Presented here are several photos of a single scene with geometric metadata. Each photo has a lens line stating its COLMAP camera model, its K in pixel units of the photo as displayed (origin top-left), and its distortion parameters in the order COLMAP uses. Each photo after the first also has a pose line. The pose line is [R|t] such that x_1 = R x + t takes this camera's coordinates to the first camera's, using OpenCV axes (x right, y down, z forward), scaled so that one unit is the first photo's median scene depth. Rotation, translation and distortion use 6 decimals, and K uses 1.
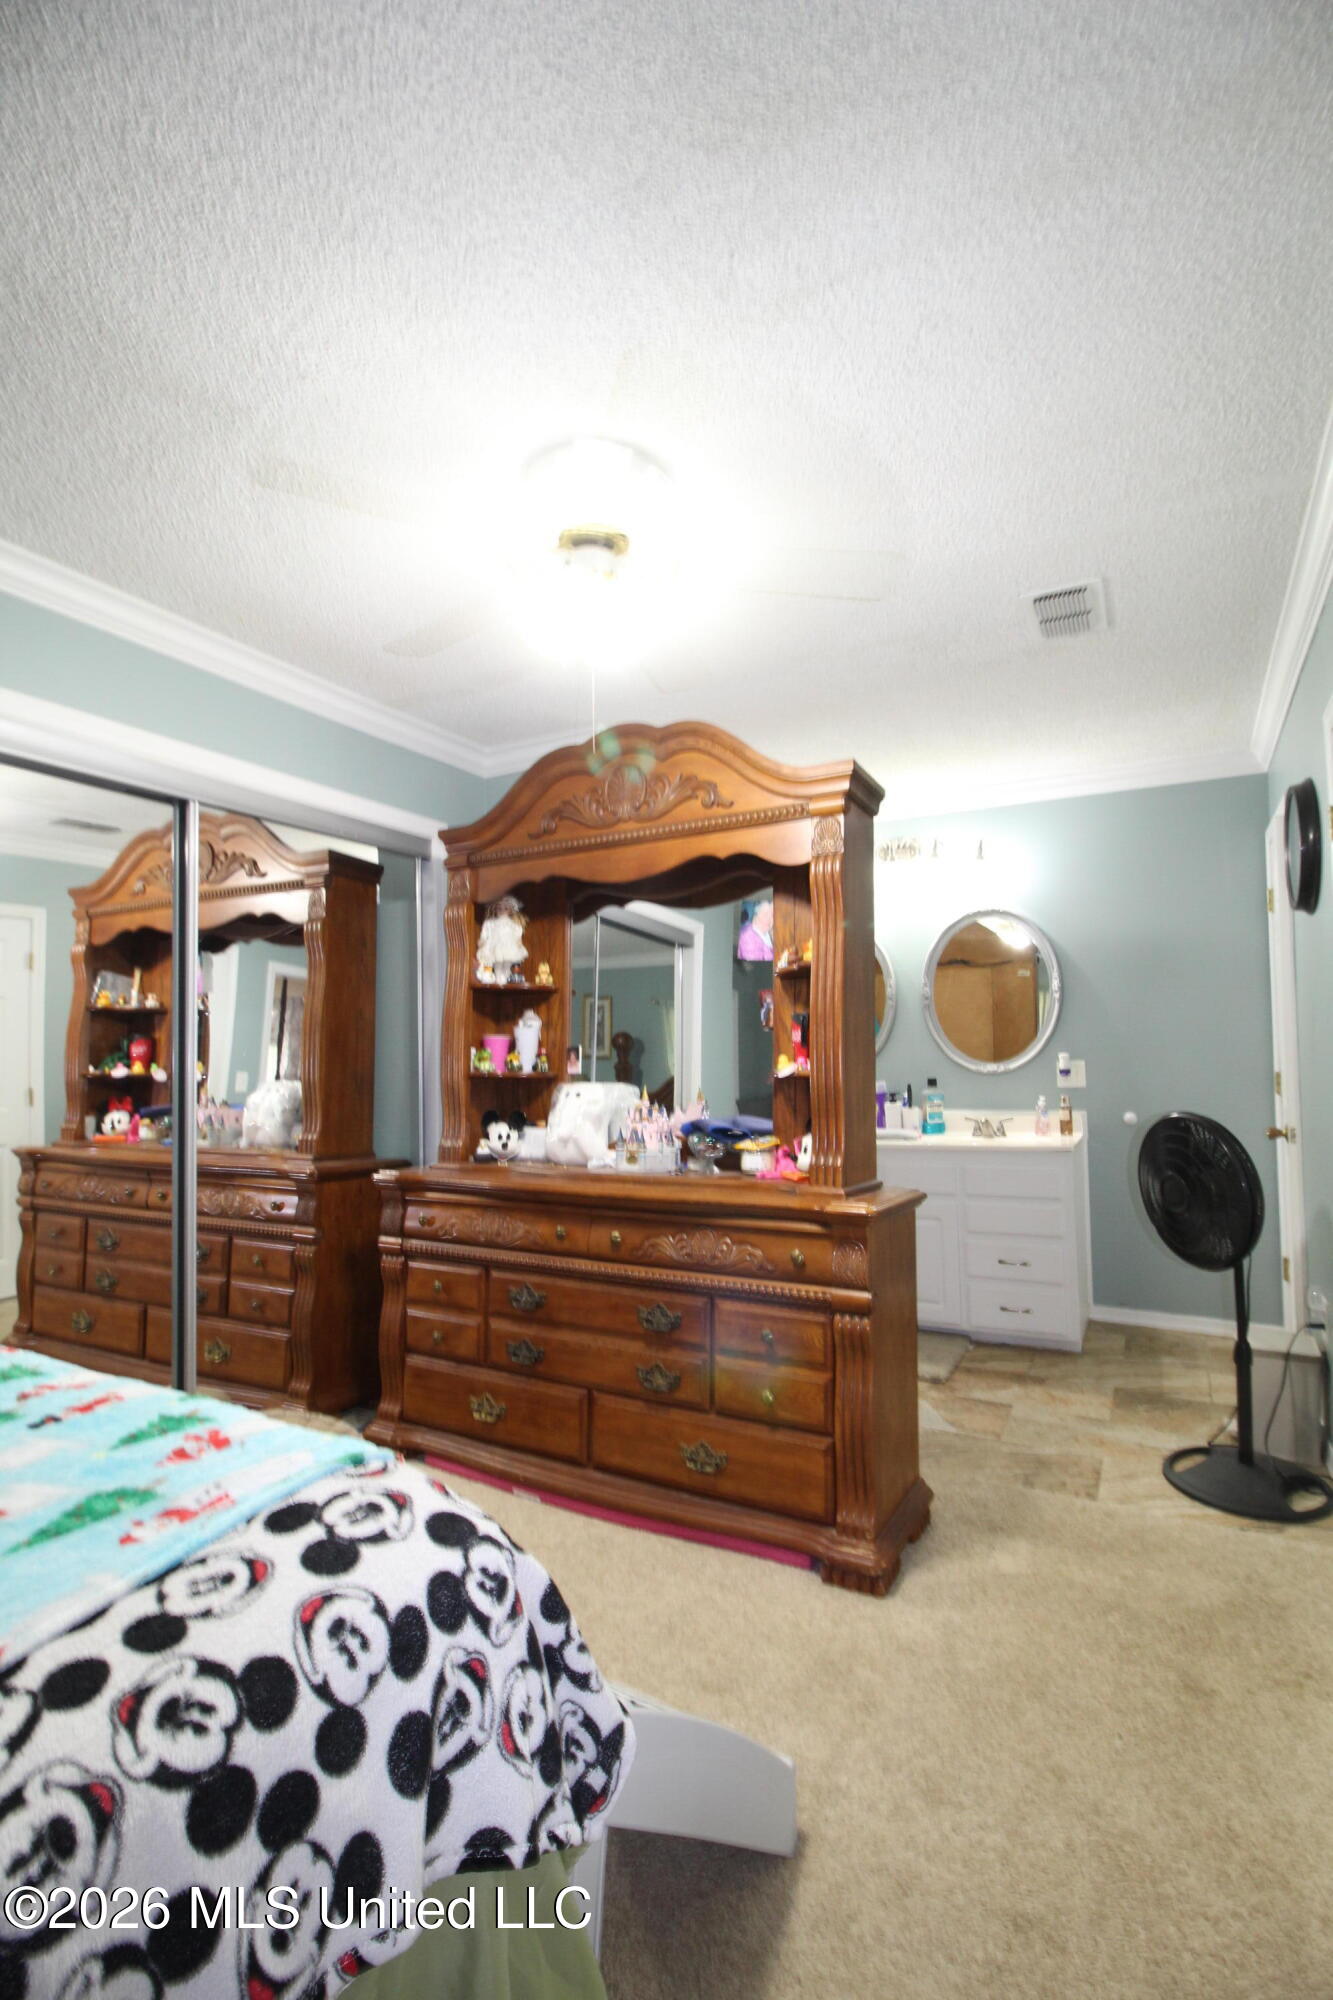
lens RADIAL K [[931.9, 0, 661.9], [0, 931.9, 1025.2], [0, 0, 1]] dist [0.000300, -0.011761]
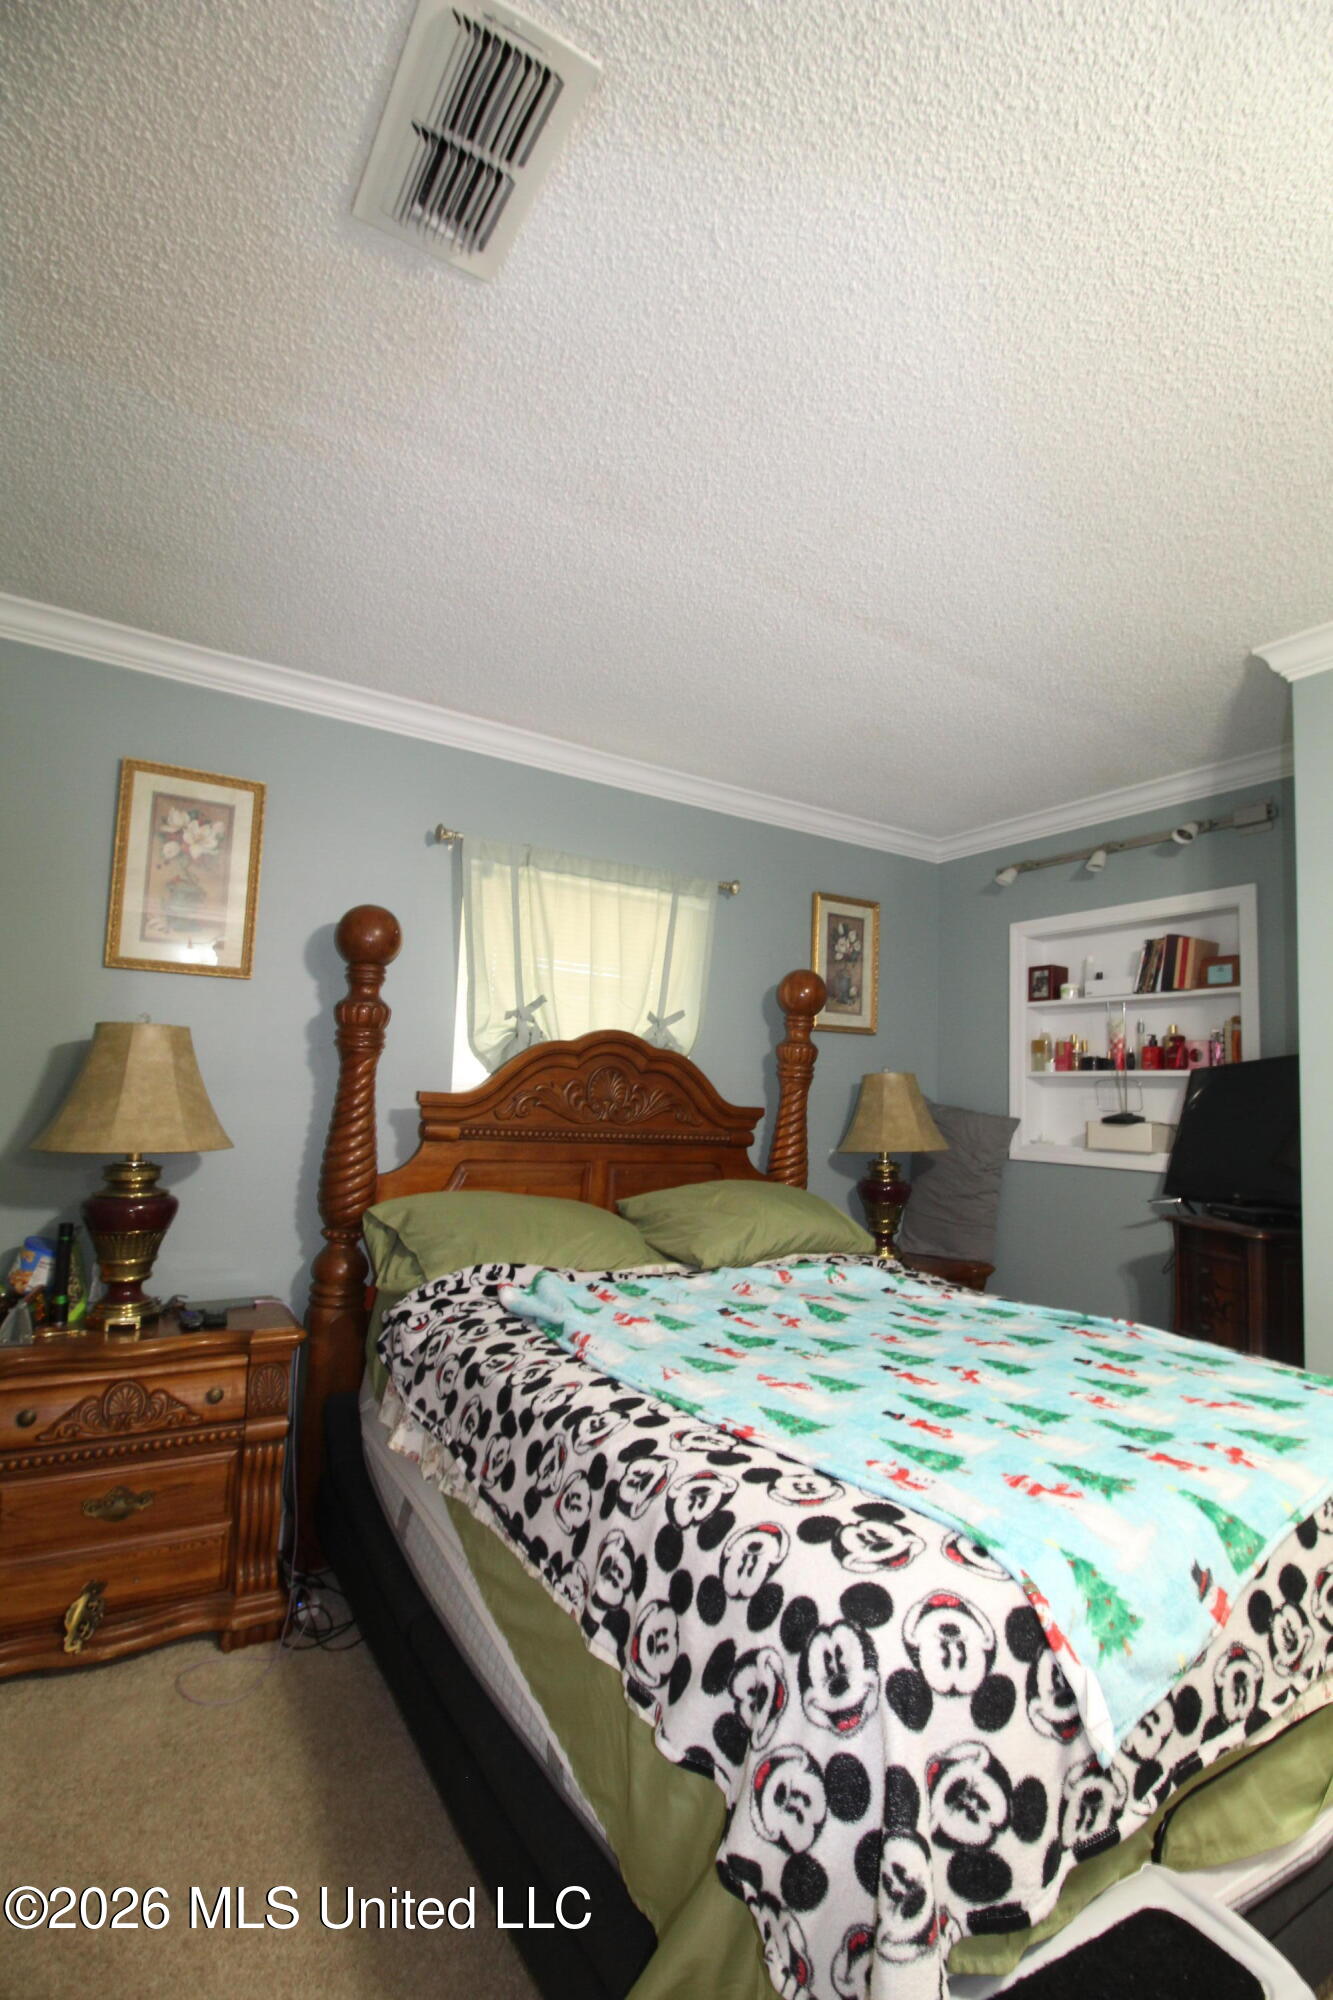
lens RADIAL K [[931.9, 0, 661.9], [0, 931.9, 1025.2], [0, 0, 1]] dist [0.000300, -0.011761]
pose [[-0.496414, -0.070371, -0.865229, 0.966675], [-0.002288, 0.996811, -0.079760, 0.003261], [0.868083, -0.037614, -0.494992, 1.627576]]
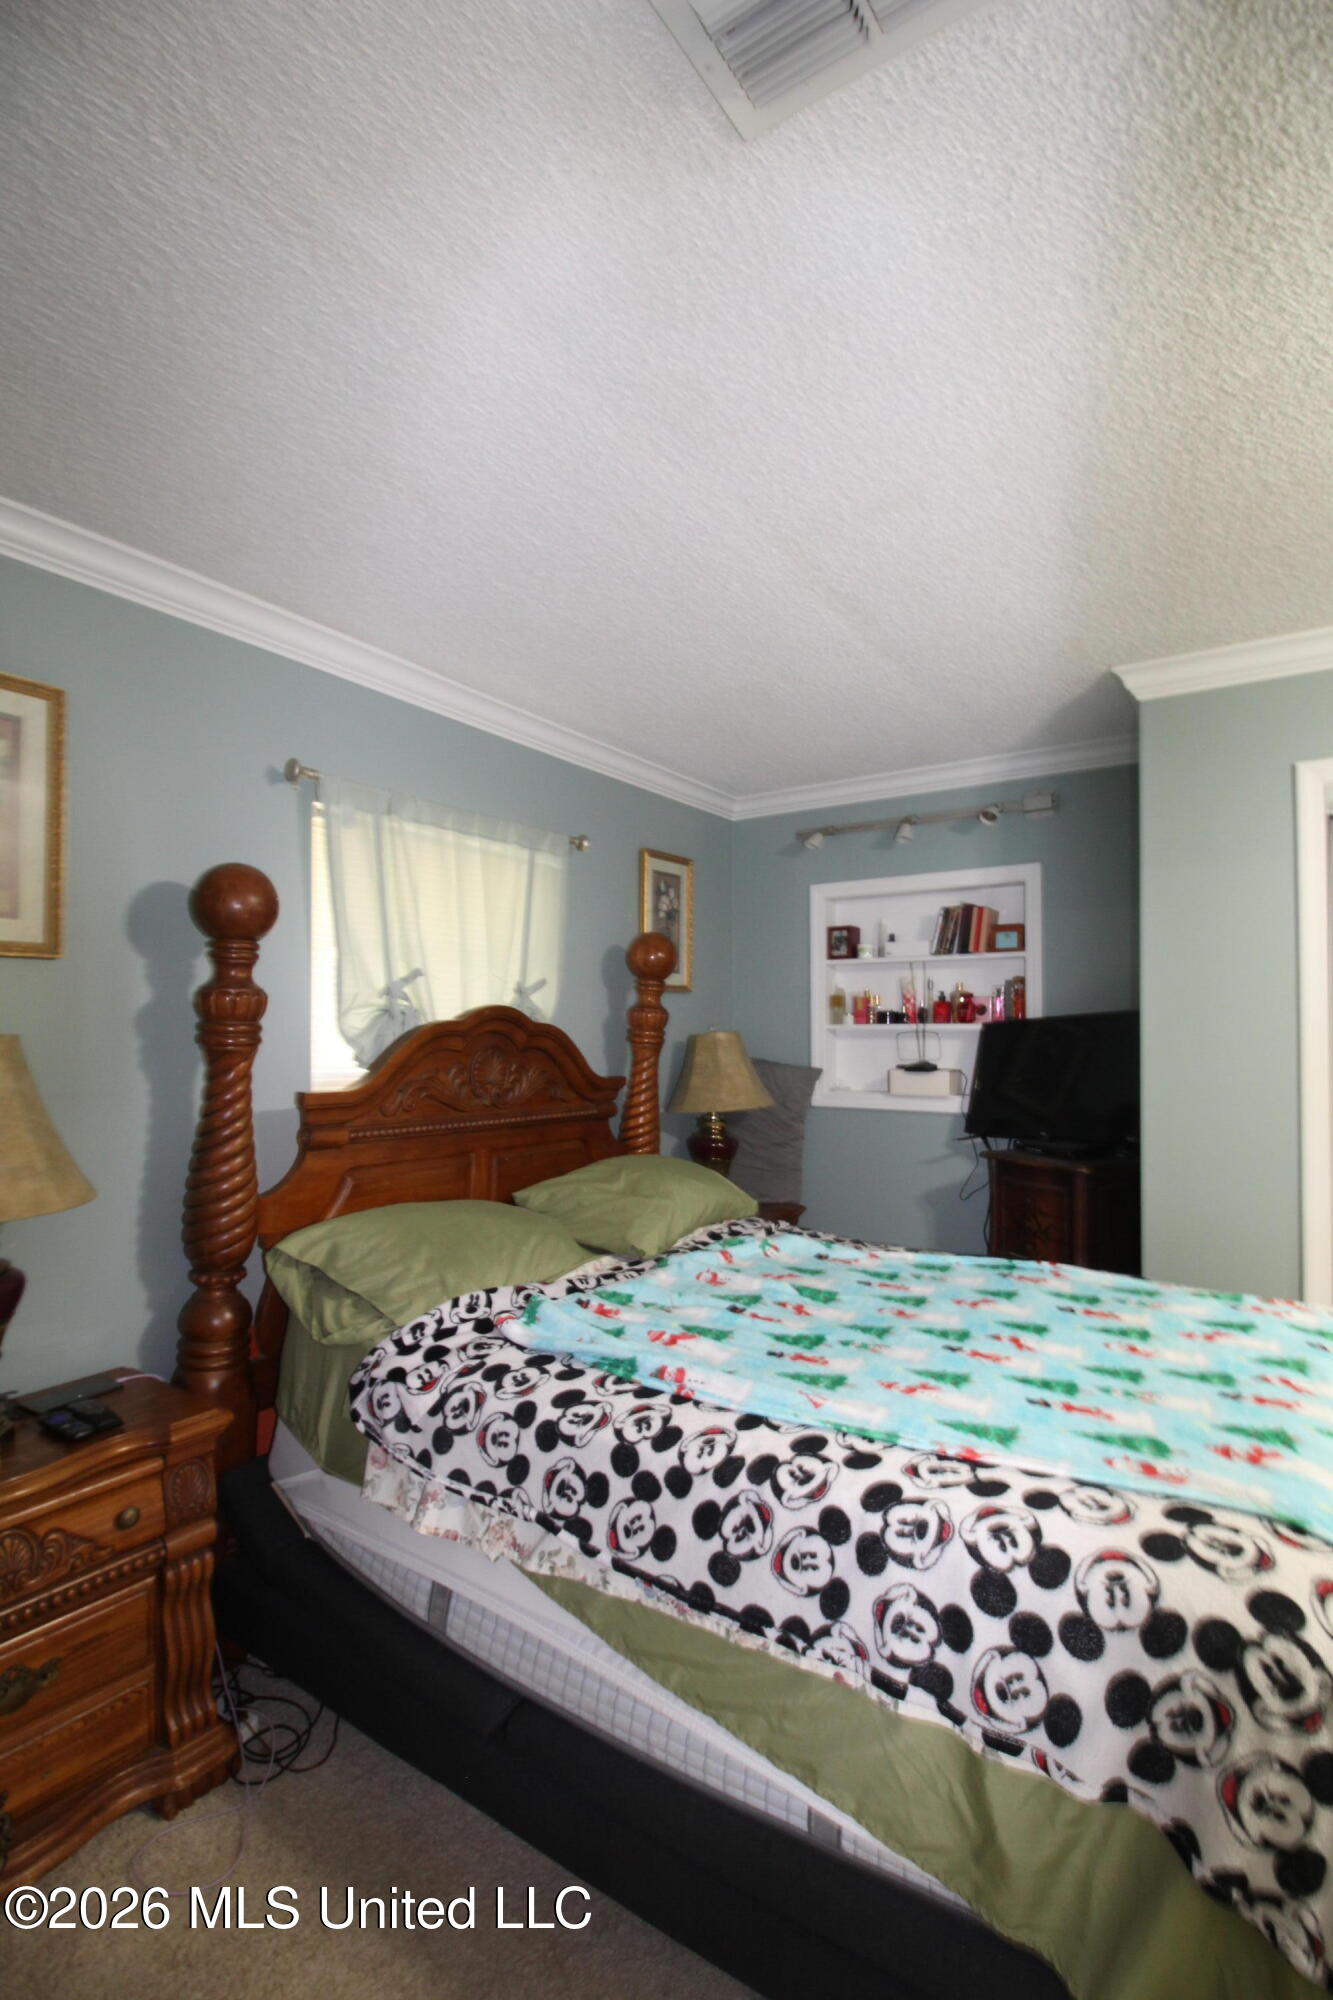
lens RADIAL K [[940.5, 0, 664.8], [0, 940.5, 1028.5], [0, 0, 1]] dist [0.001780, -0.012369]
pose [[-0.104680, 0.016219, -0.994374, 1.144396], [0.034695, 0.999318, 0.012647, -0.224828], [0.993901, -0.033176, -0.105172, 0.516826]]
